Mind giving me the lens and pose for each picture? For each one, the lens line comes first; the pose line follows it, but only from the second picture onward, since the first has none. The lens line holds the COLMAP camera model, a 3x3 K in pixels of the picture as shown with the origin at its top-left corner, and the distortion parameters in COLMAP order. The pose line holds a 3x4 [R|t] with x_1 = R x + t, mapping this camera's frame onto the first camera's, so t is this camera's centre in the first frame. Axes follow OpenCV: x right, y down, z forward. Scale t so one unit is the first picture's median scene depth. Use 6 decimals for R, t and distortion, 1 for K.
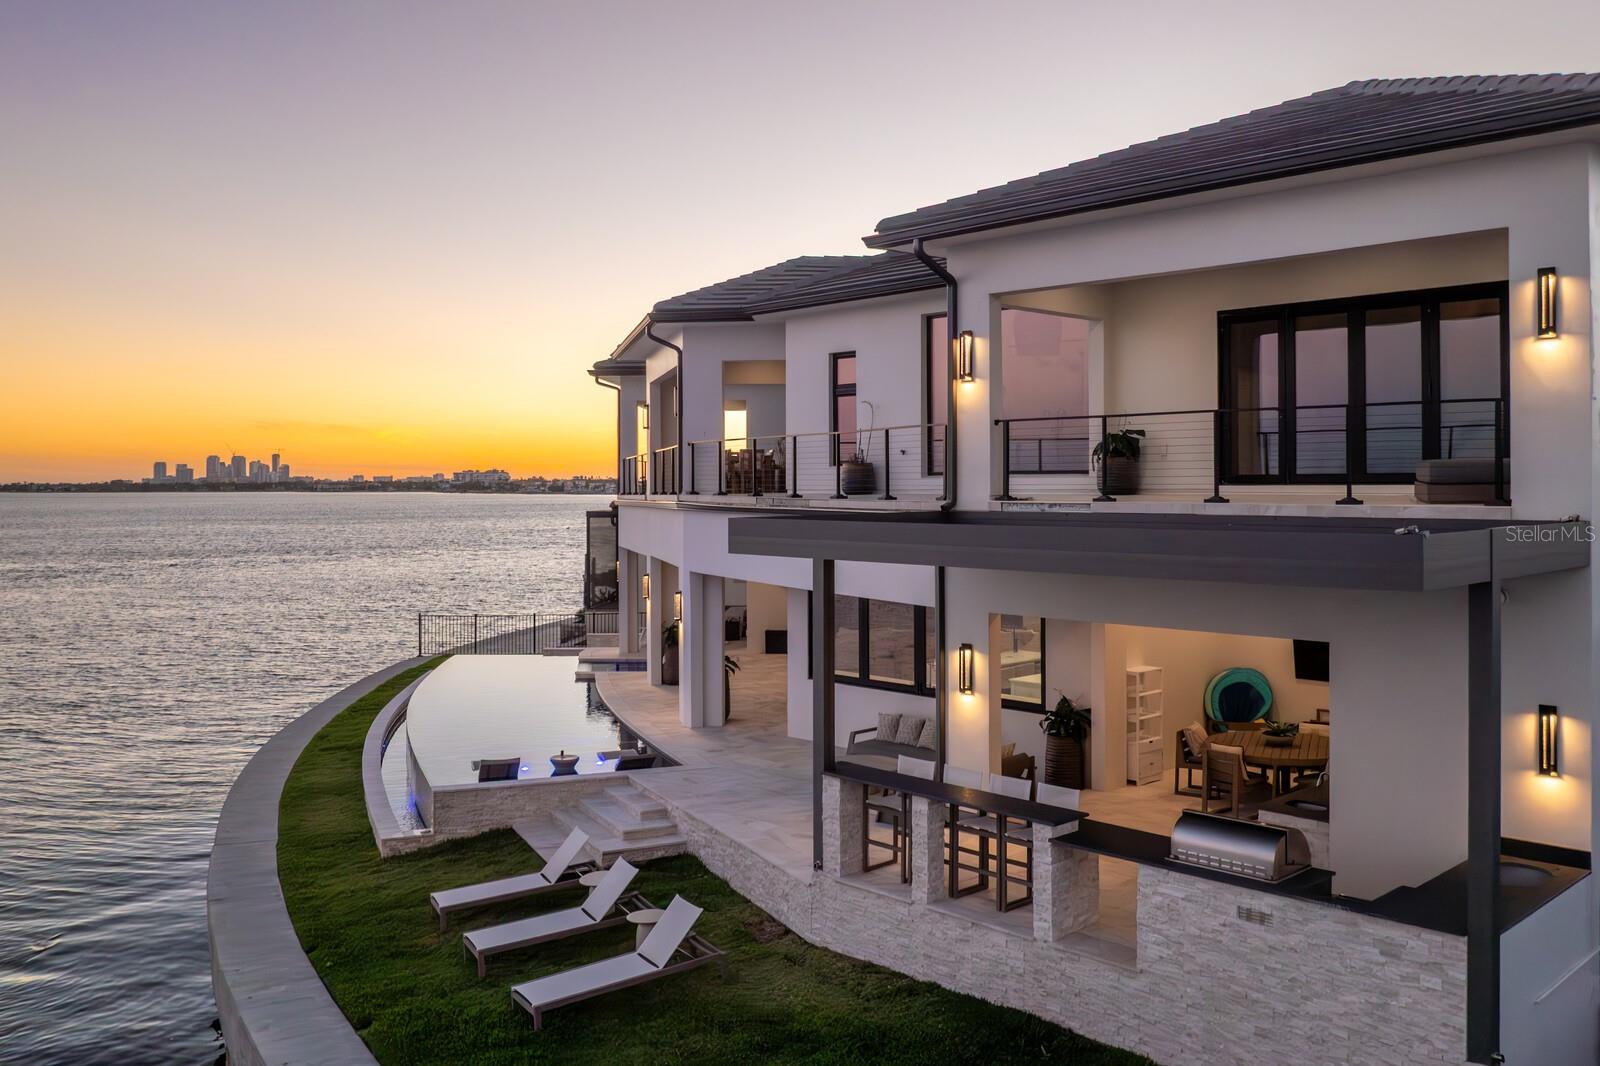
lens RADIAL K [[1331.6, 0, 808.8], [0, 1331.6, 485.0], [0, 0, 1]] dist [-0.030762, -0.000256]
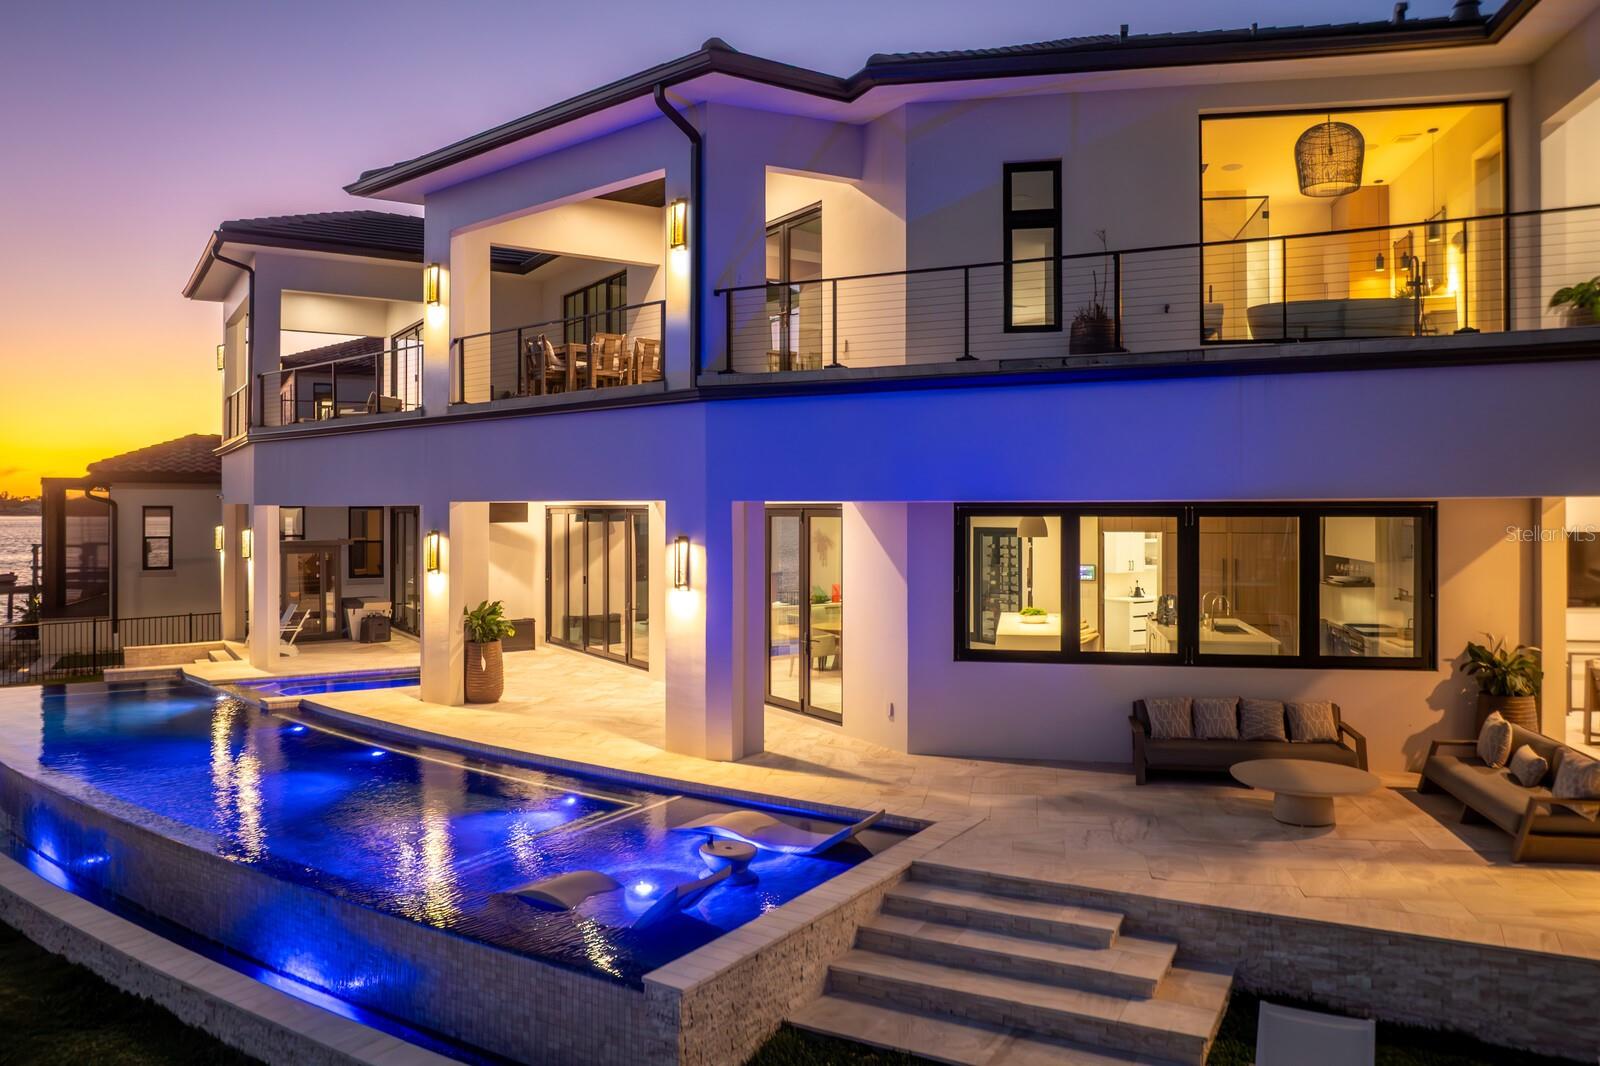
lens RADIAL K [[1129.3, 0, 844.8], [0, 1129.3, 513.1], [0, 0, 1]] dist [-0.031774, 0.000858]
pose [[0.797039, 0.001390, 0.603926, -0.537362], [-0.004056, 0.999987, 0.003050, 0.102805], [-0.603914, -0.004881, 0.797035, 0.848108]]
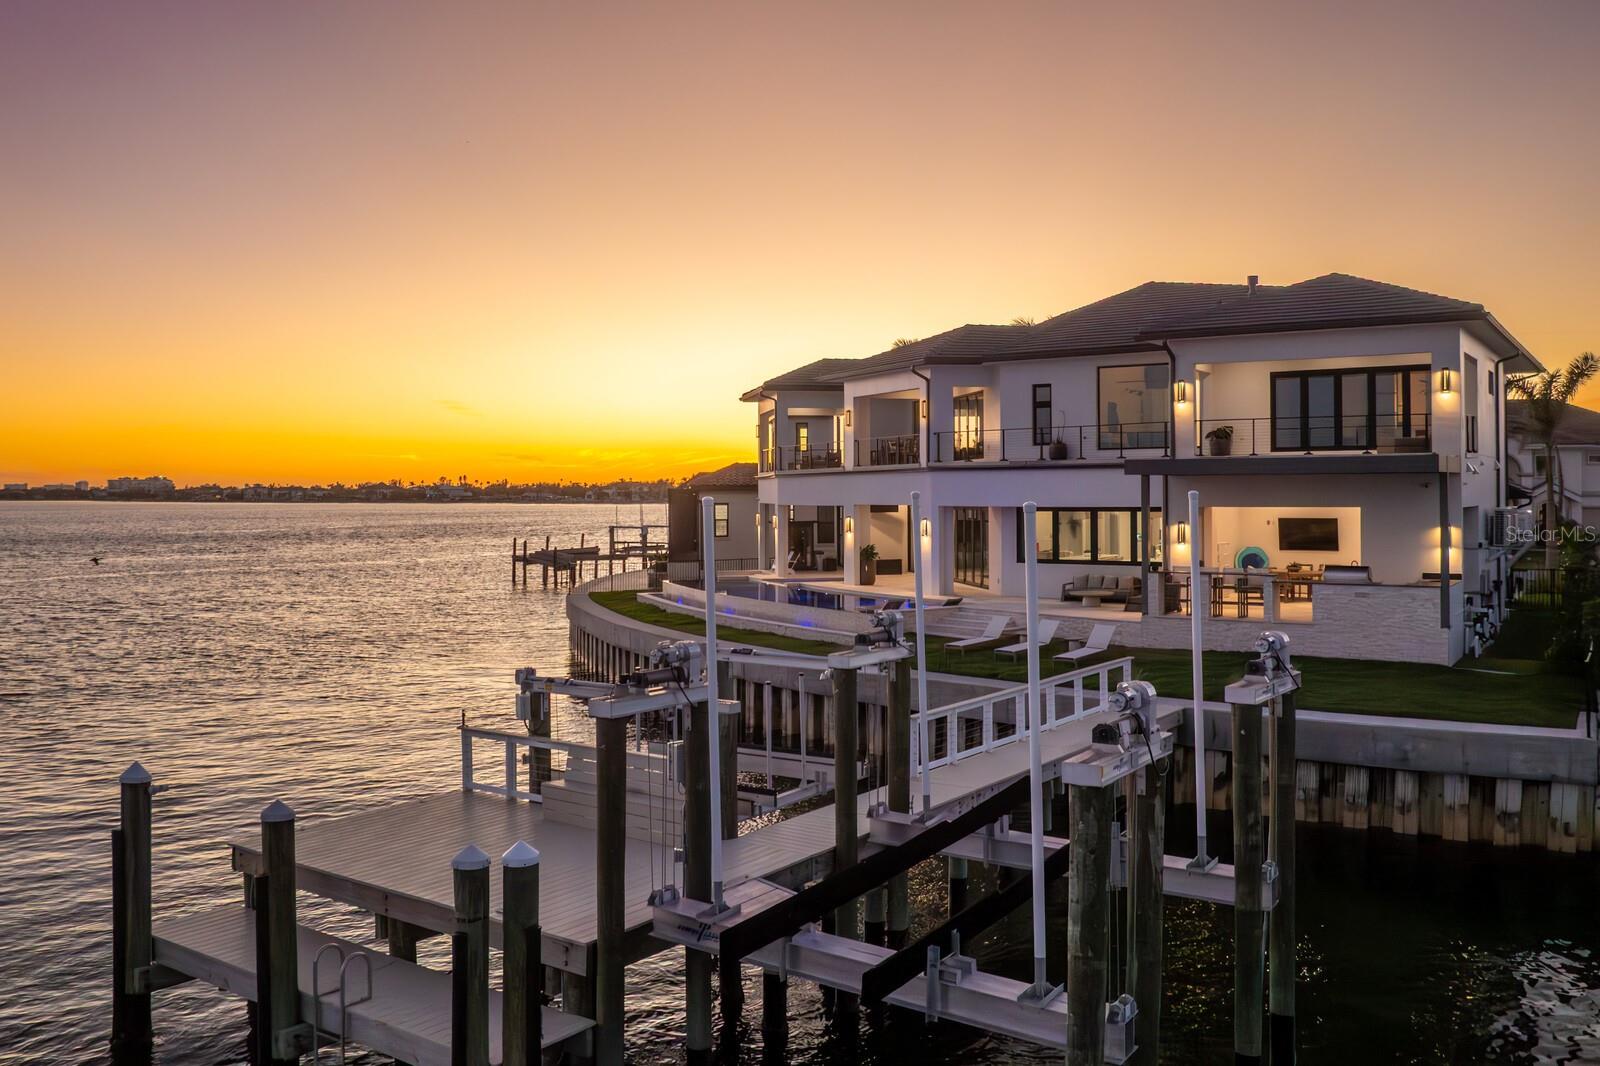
lens RADIAL K [[1331.6, 0, 808.8], [0, 1331.6, 485.0], [0, 0, 1]] dist [-0.030762, -0.000256]
pose [[0.973517, -0.000708, 0.228613, -0.992434], [0.002055, 0.999982, -0.005651, 0.069931], [-0.228604, 0.005971, 0.973501, -1.010842]]
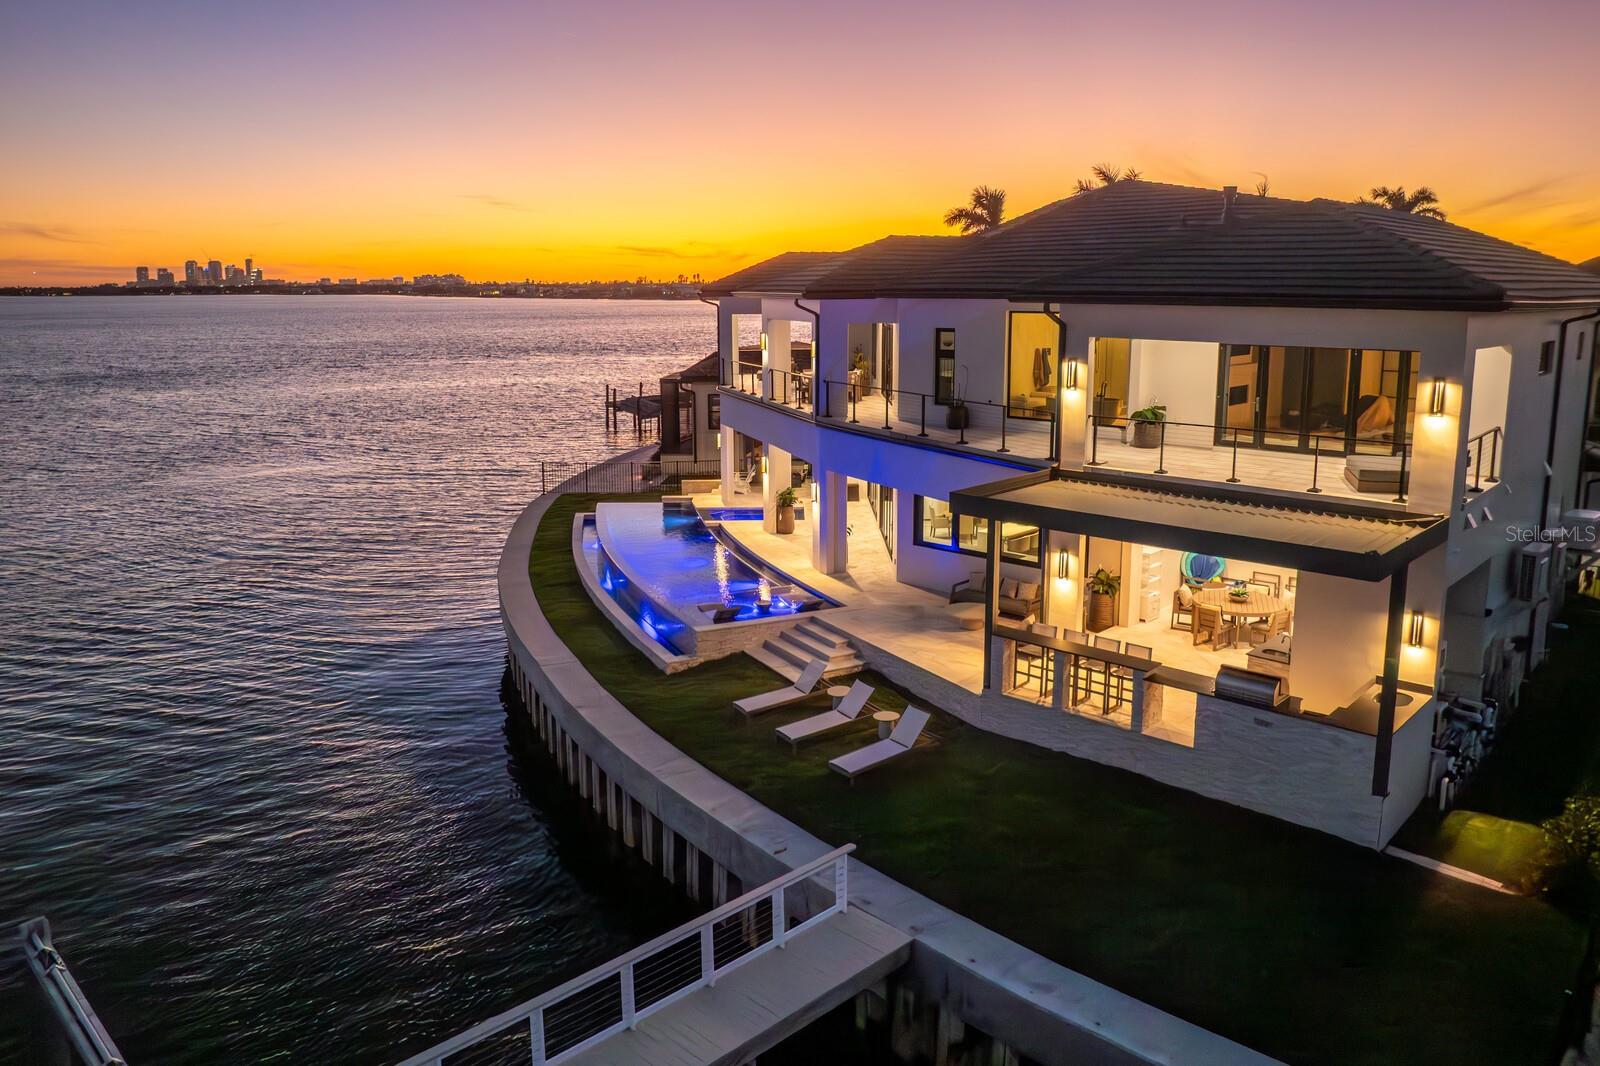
lens RADIAL K [[1151.6, 0, 801.9], [0, 1151.6, 483.6], [0, 0, 1]] dist [-0.036539, -0.003546]
pose [[0.998103, -0.007302, 0.061136, -0.291510], [-0.003059, 0.985835, 0.167690, -0.198111], [-0.061495, -0.167559, 0.983942, -0.360896]]
